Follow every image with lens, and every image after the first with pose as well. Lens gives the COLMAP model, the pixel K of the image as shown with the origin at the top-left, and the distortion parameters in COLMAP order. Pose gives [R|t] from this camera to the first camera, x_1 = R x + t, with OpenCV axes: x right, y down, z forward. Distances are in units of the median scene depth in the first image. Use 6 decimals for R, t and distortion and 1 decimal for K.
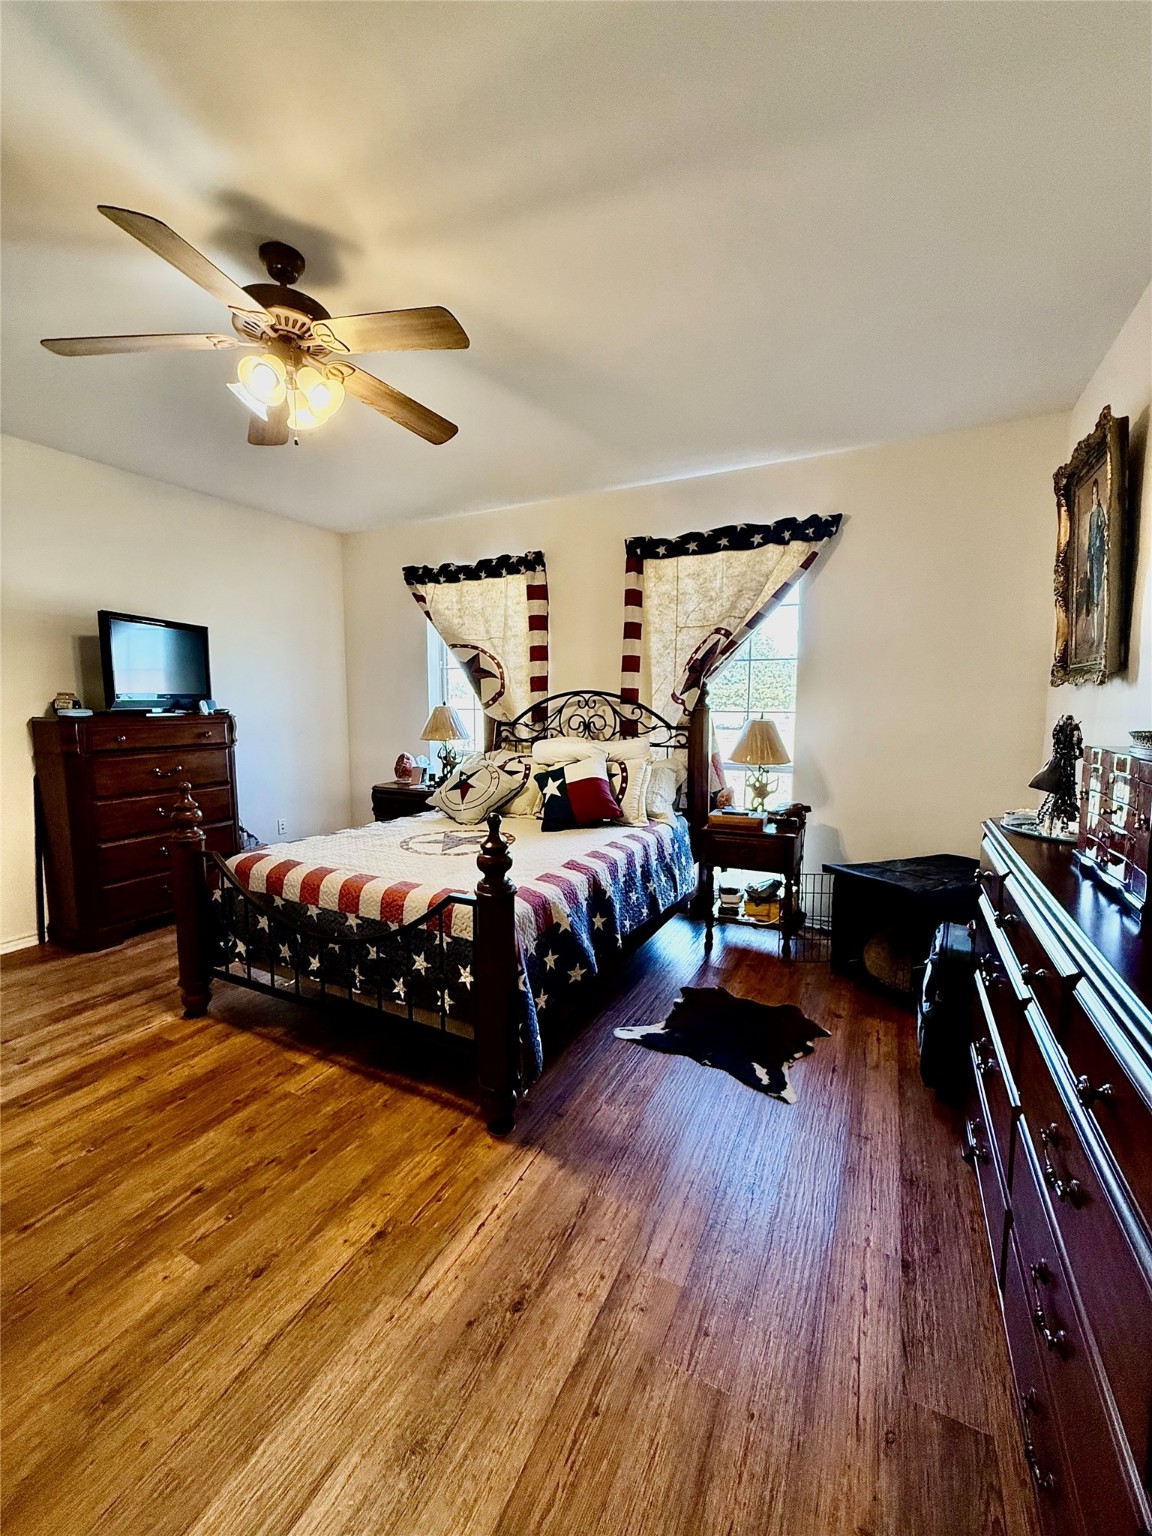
lens RADIAL K [[612.1, 0, 571.1], [0, 612.1, 763.9], [0, 0, 1]] dist [0.002560, -0.000324]
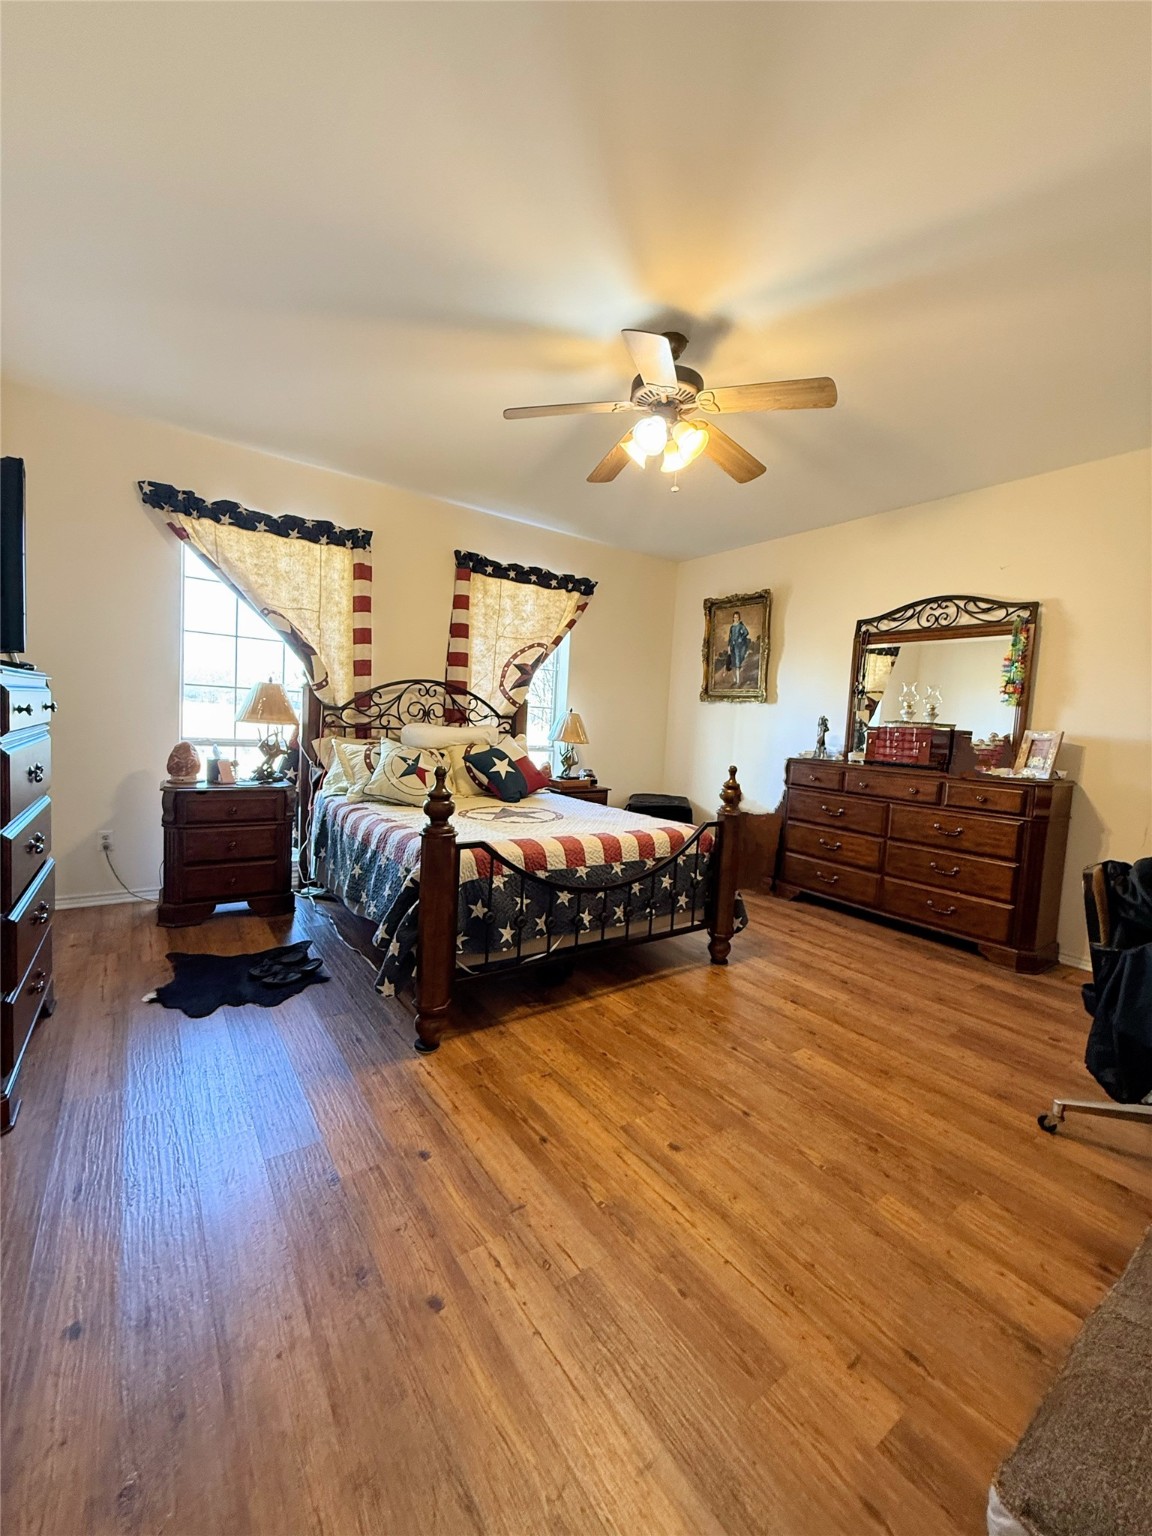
lens RADIAL K [[612.1, 0, 574.3], [0, 612.1, 765.1], [0, 0, 1]] dist [0.002560, -0.000324]
pose [[0.457493, -0.044879, 0.888080, -0.885877], [0.038362, 0.998792, 0.030712, 0.006487], [-0.888385, 0.020018, 0.458662, 0.309668]]
